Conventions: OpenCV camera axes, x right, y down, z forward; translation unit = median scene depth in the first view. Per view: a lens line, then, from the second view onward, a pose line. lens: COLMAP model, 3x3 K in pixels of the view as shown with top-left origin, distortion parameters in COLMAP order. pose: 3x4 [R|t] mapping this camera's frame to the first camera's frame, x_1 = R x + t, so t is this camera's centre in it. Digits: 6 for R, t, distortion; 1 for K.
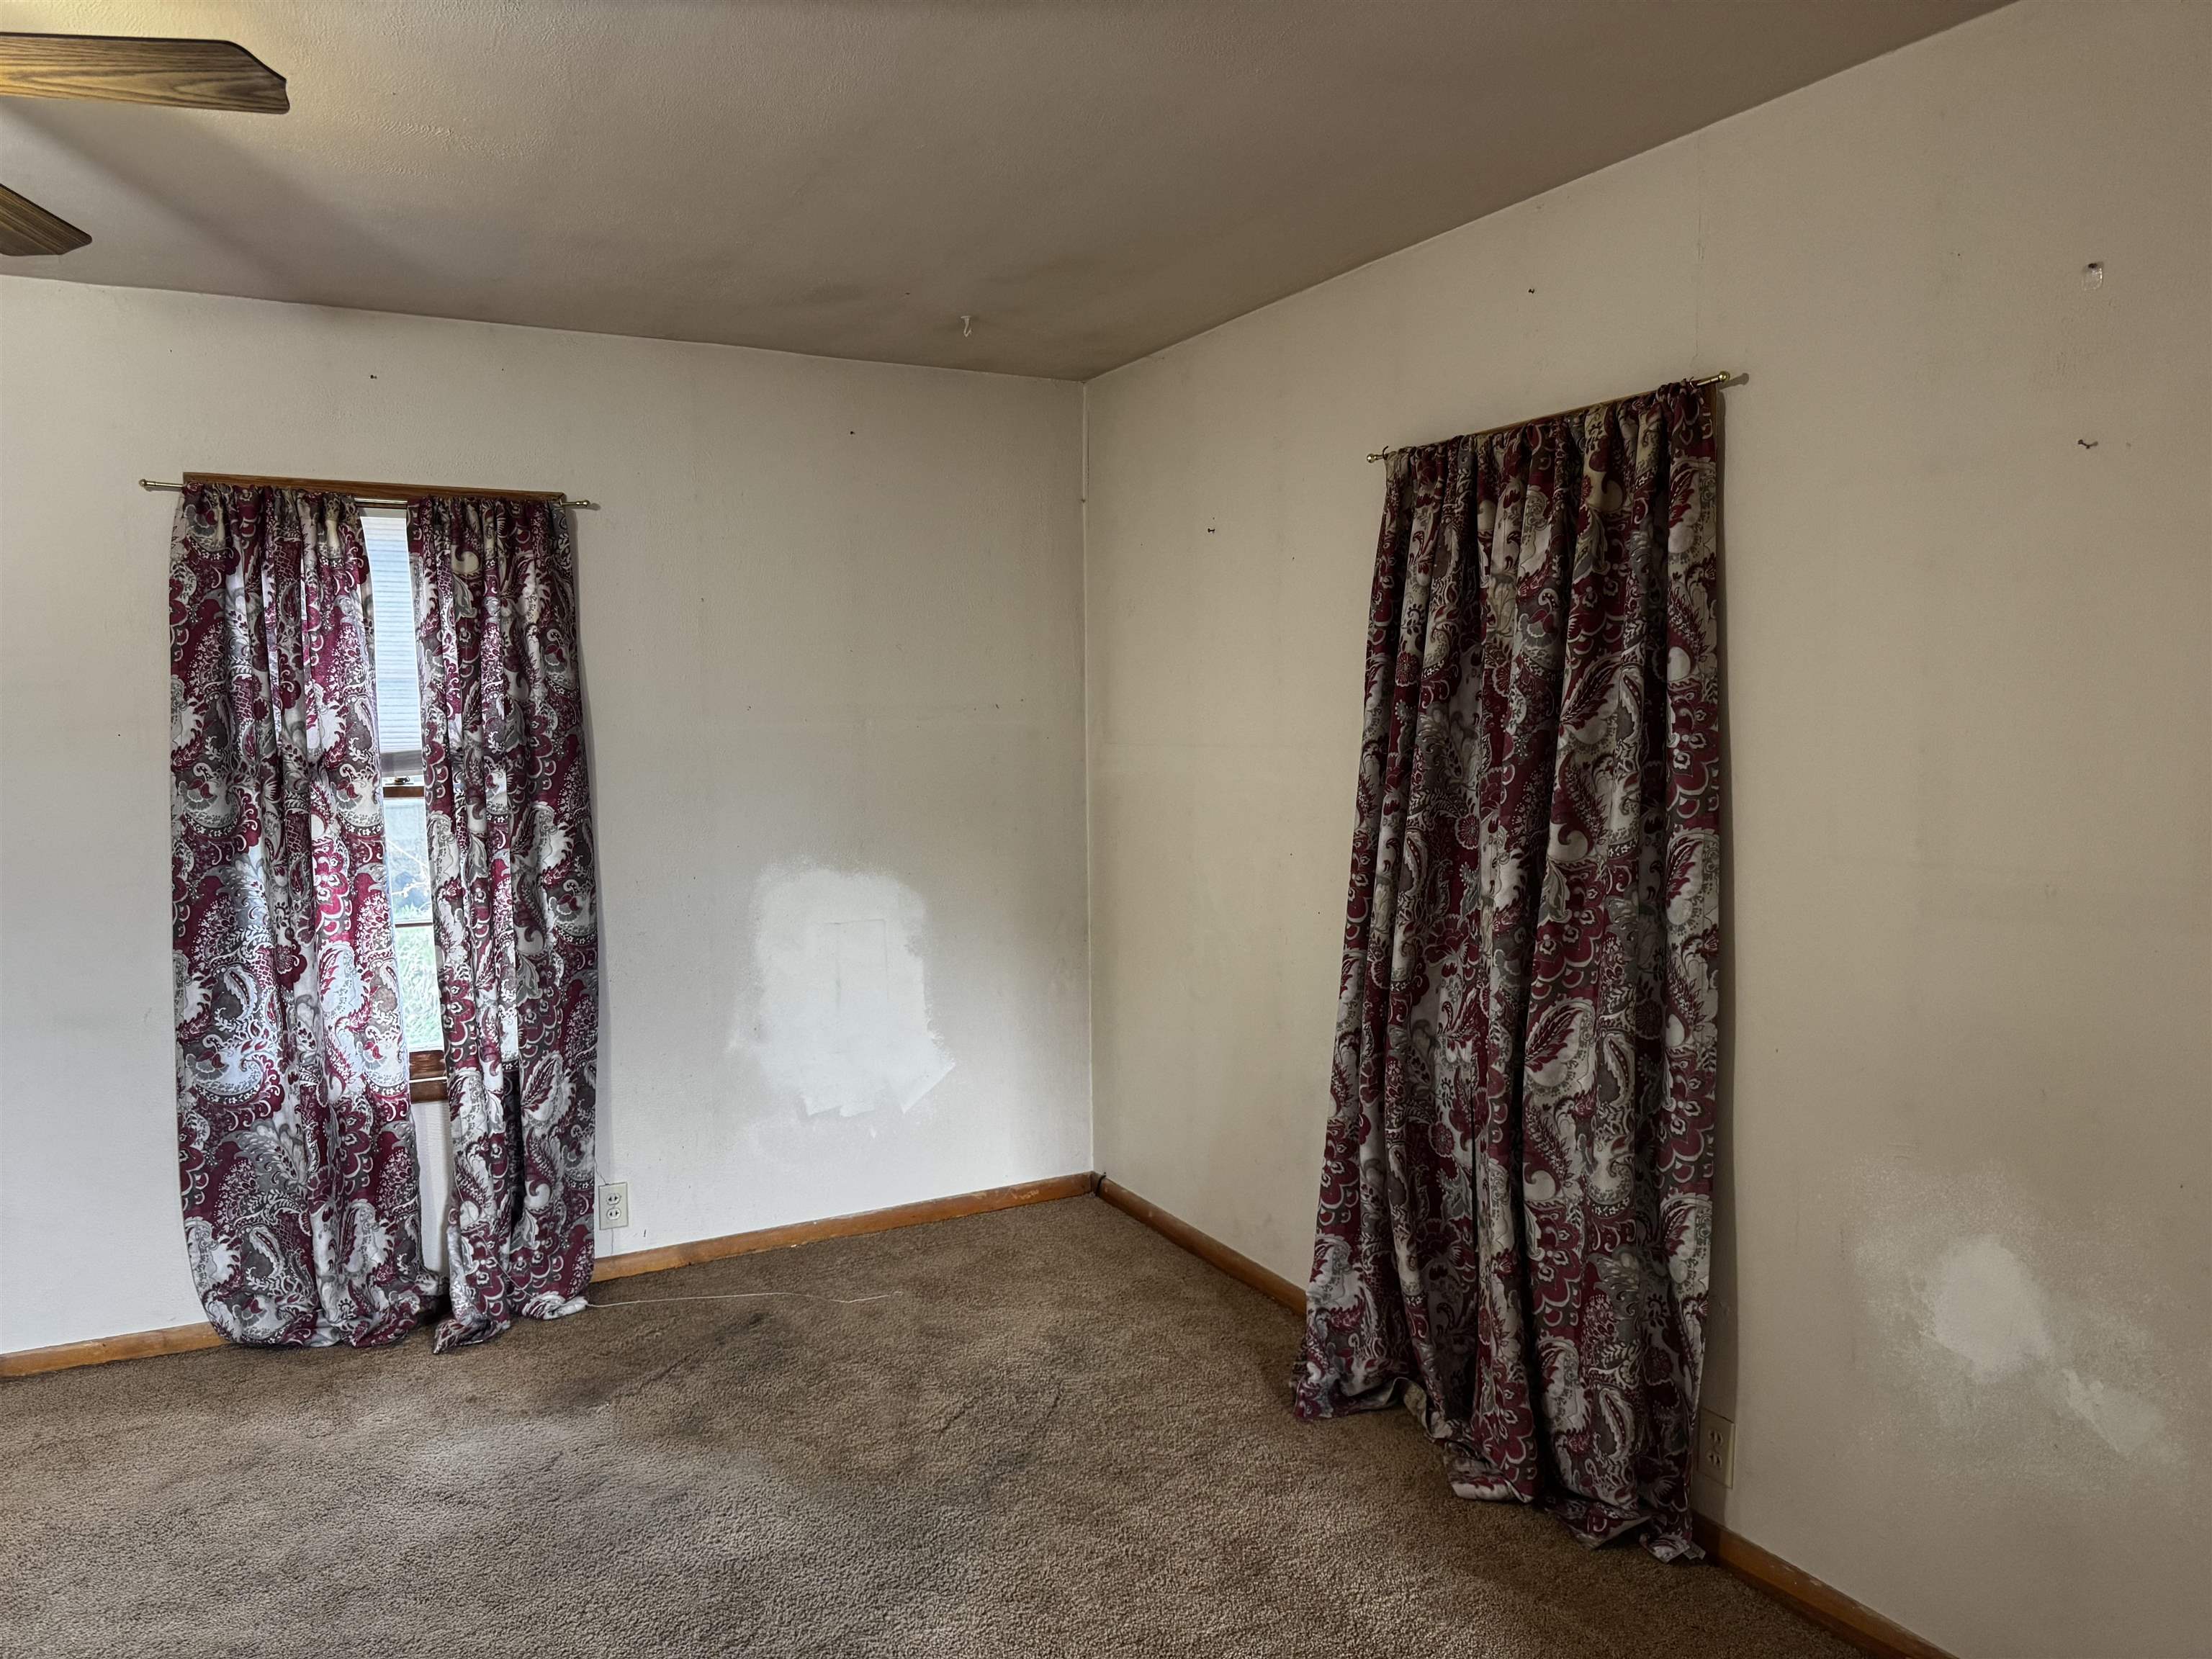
lens RADIAL K [[1550.9, 0, 1108.1], [0, 1550.9, 868.5], [0, 0, 1]] dist [0.069562, -0.095516]
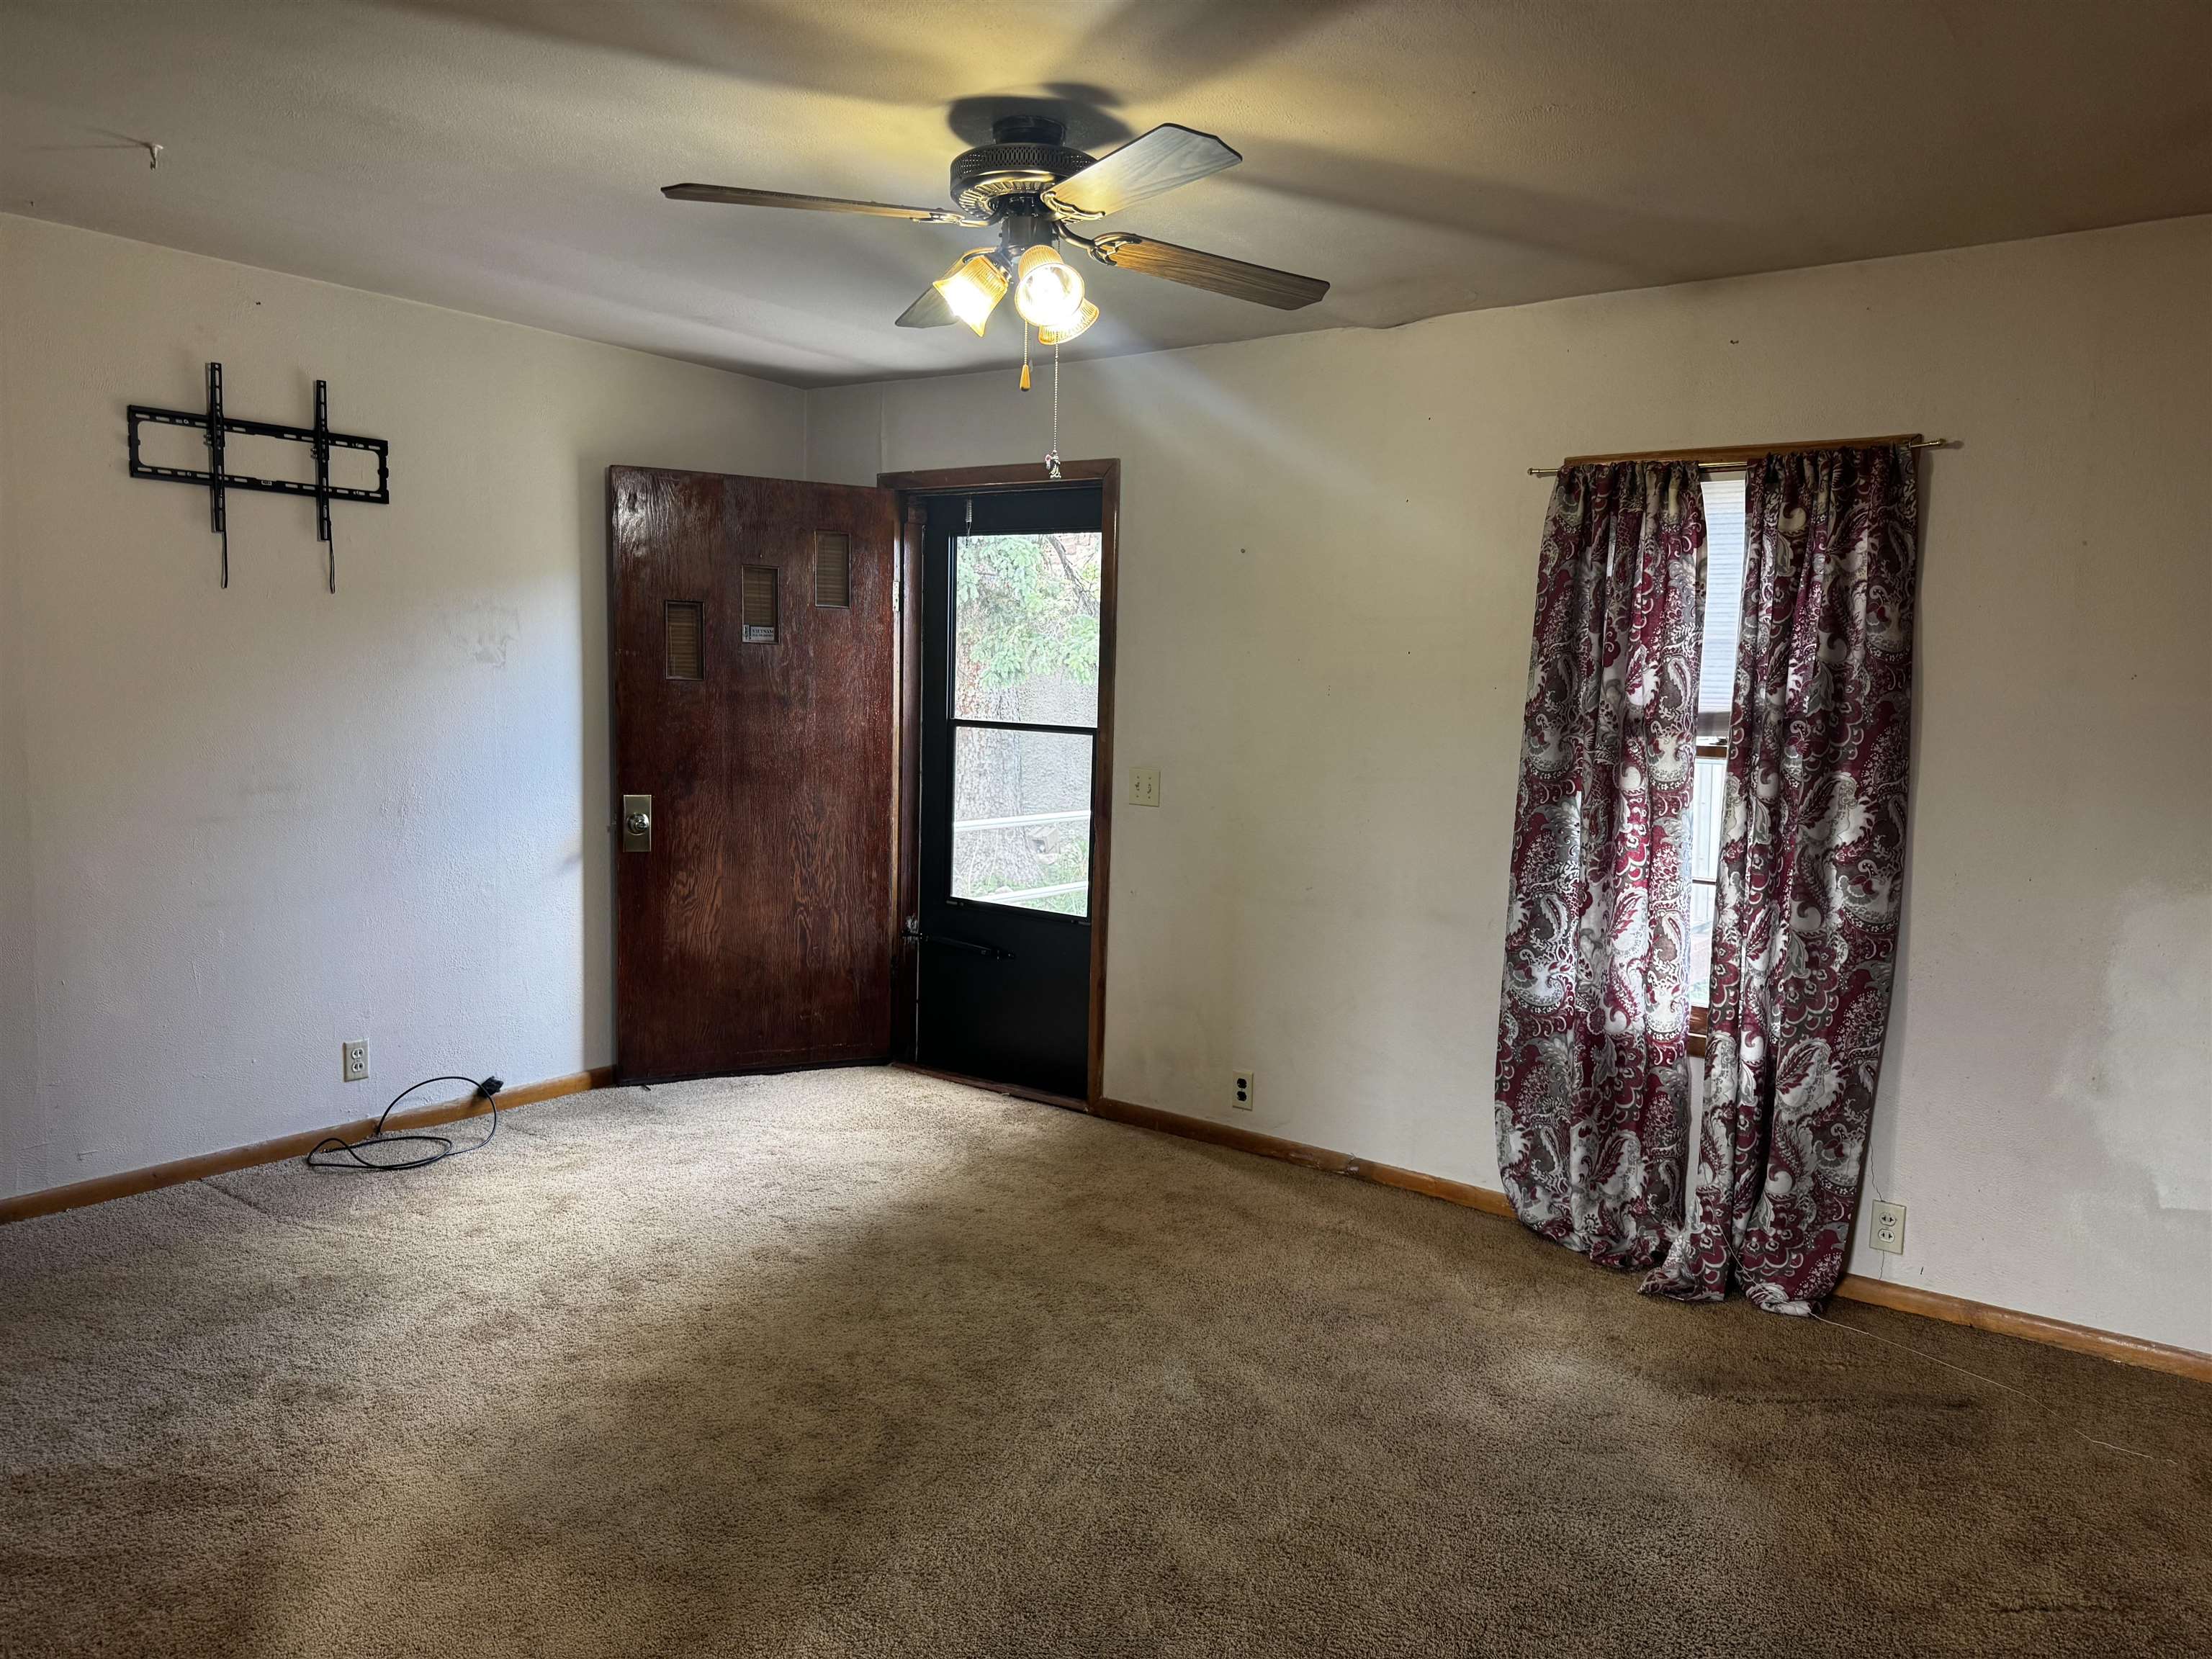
lens RADIAL K [[1550.9, 0, 1108.1], [0, 1550.9, 868.5], [0, 0, 1]] dist [0.069562, -0.095516]
pose [[0.439833, 0.130992, -0.888475, 0.291359], [-0.118998, 0.989083, 0.086916, -0.015446], [0.890161, 0.067498, 0.450619, 0.197619]]
